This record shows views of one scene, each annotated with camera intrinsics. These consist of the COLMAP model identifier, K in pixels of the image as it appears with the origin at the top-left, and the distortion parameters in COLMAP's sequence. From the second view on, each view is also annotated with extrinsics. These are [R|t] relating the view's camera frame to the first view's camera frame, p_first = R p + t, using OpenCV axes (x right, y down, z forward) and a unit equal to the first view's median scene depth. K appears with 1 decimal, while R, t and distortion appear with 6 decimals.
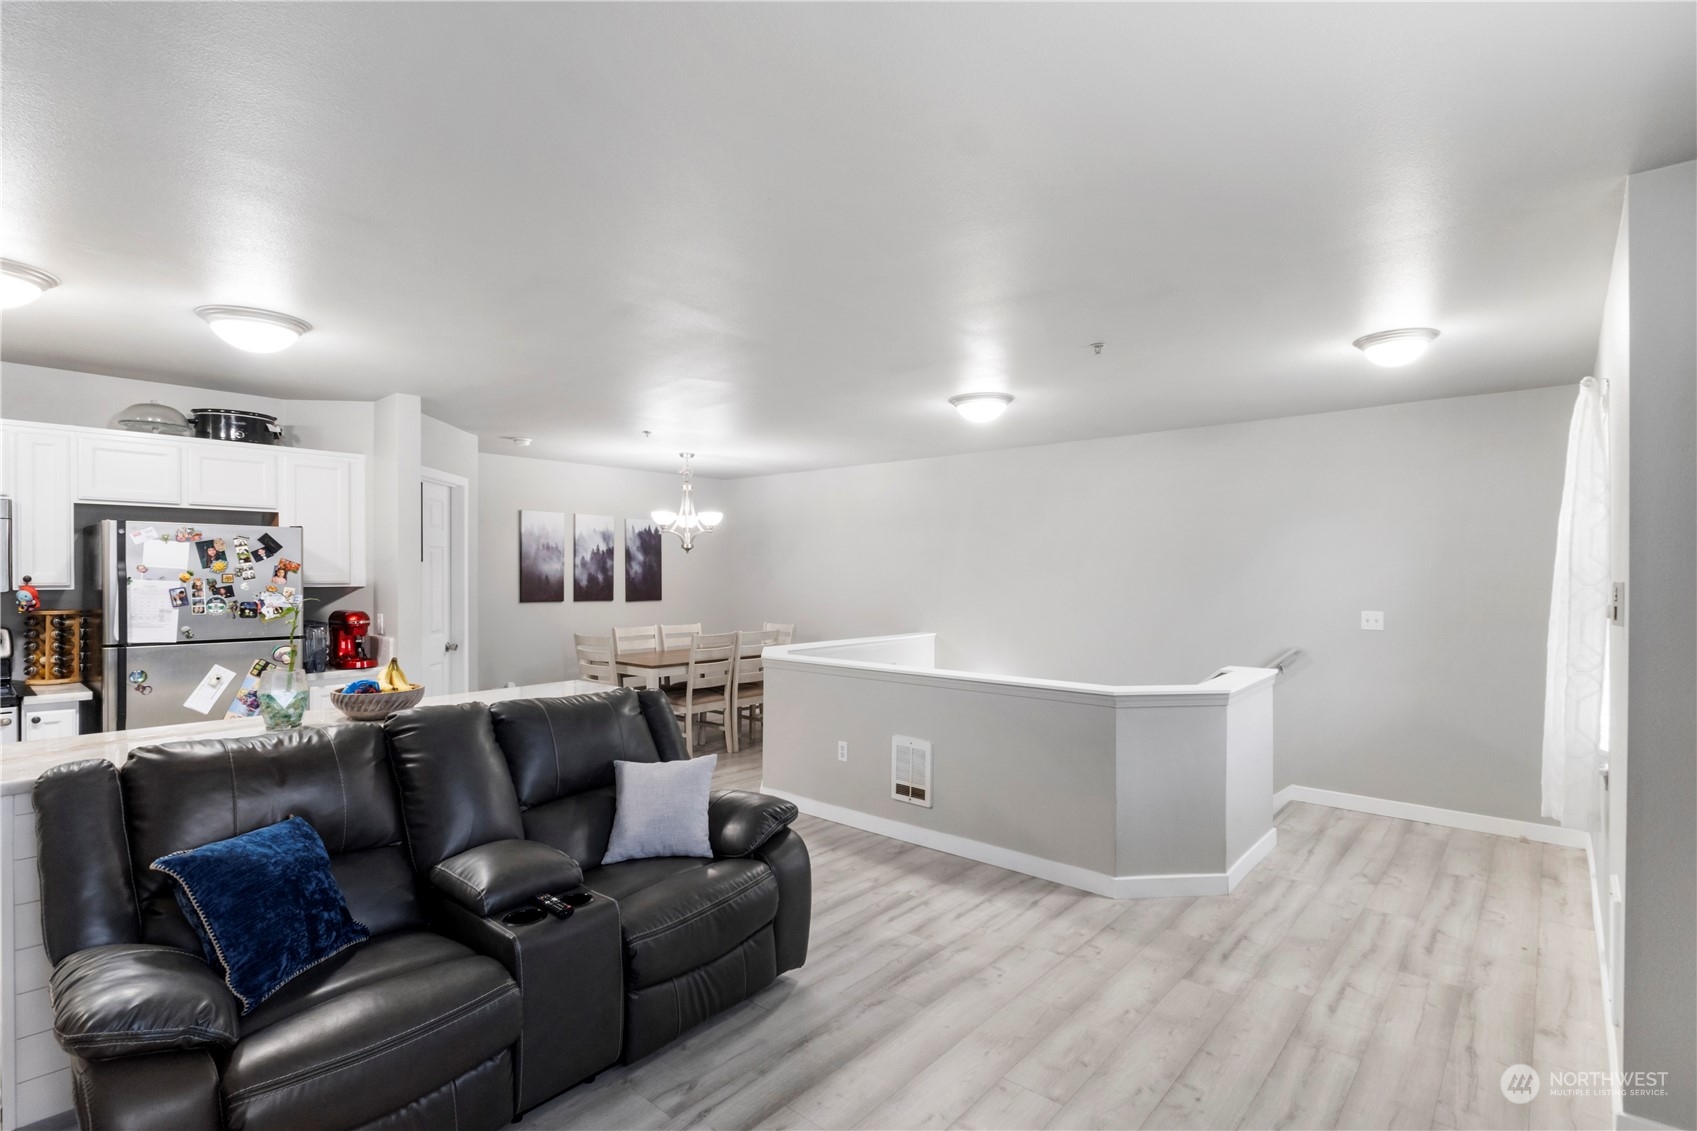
lens RADIAL K [[810.6, 0, 855.2], [0, 810.6, 573.4], [0, 0, 1]] dist [0.002975, 0.000280]
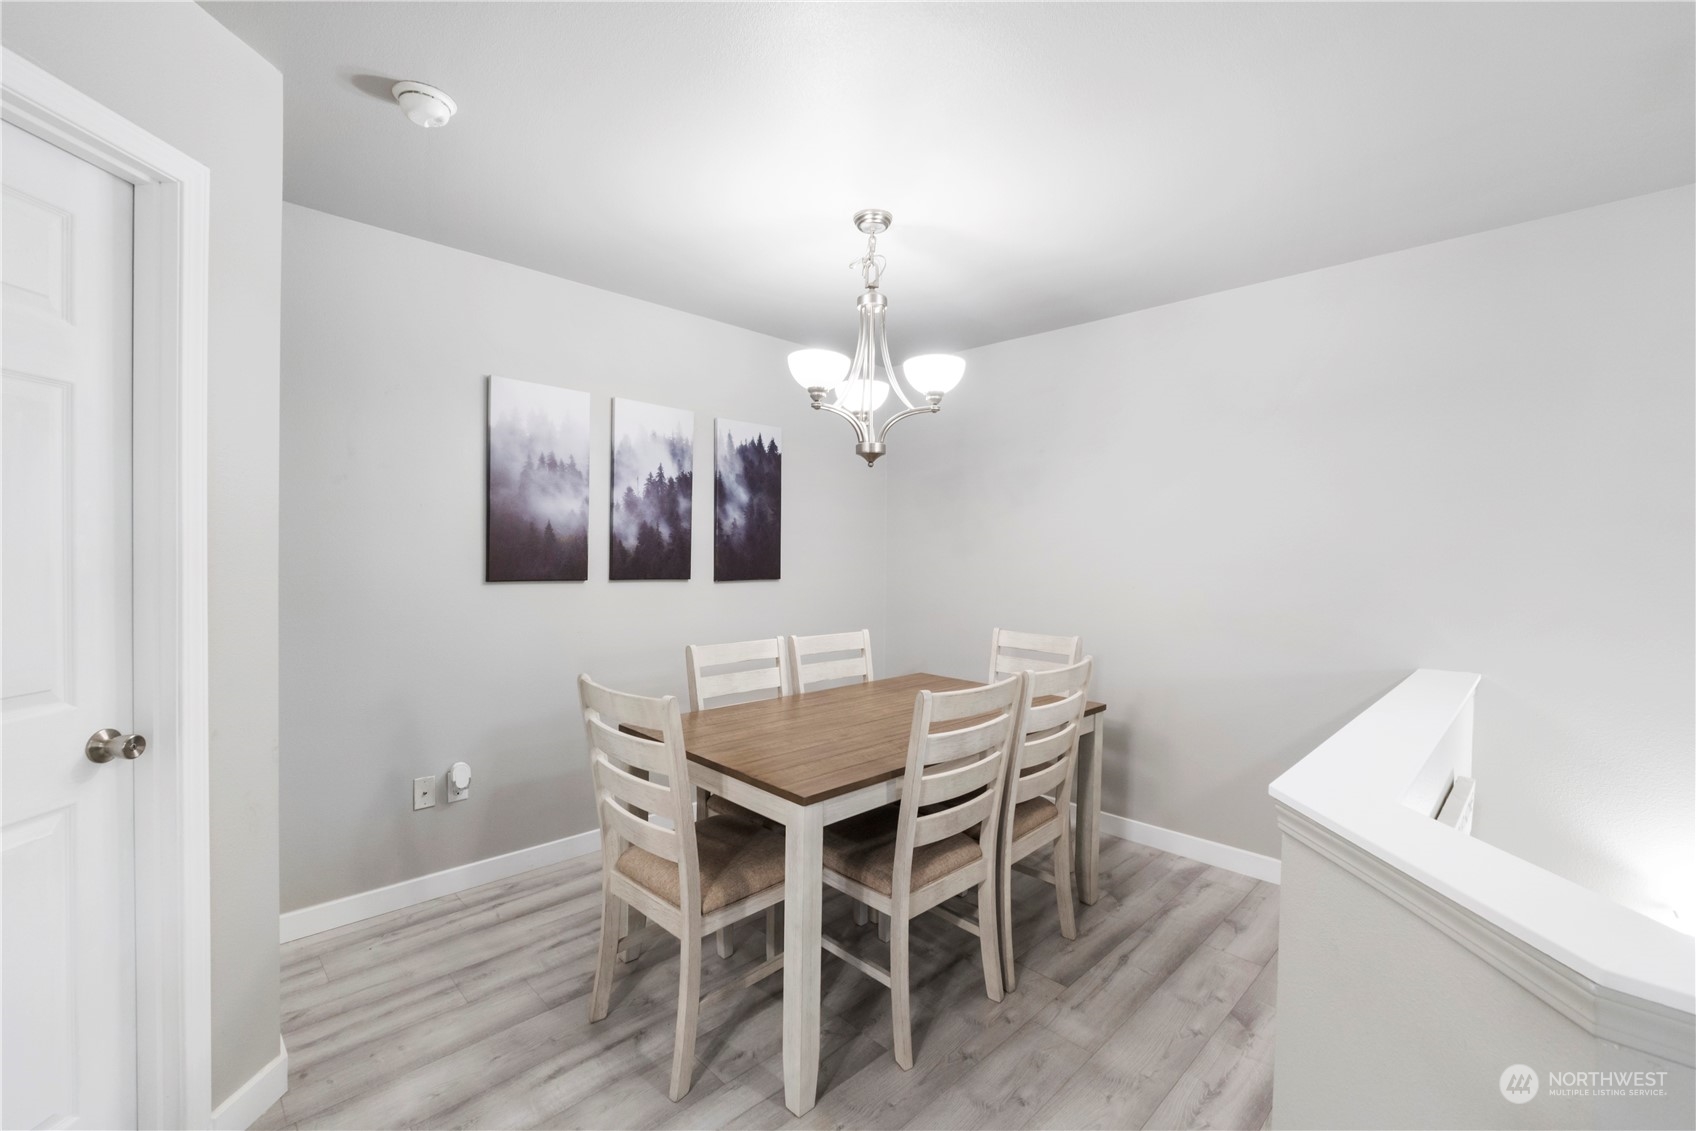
lens RADIAL K [[717.0, 0, 846.5], [0, 717.0, 557.5], [0, 0, 1]] dist [-0.000446, -0.000223]
pose [[0.996672, 0.011168, -0.080753, -0.204821], [-0.010499, 0.999907, 0.008705, 0.018589], [0.080843, -0.007828, 0.996696, 0.696183]]
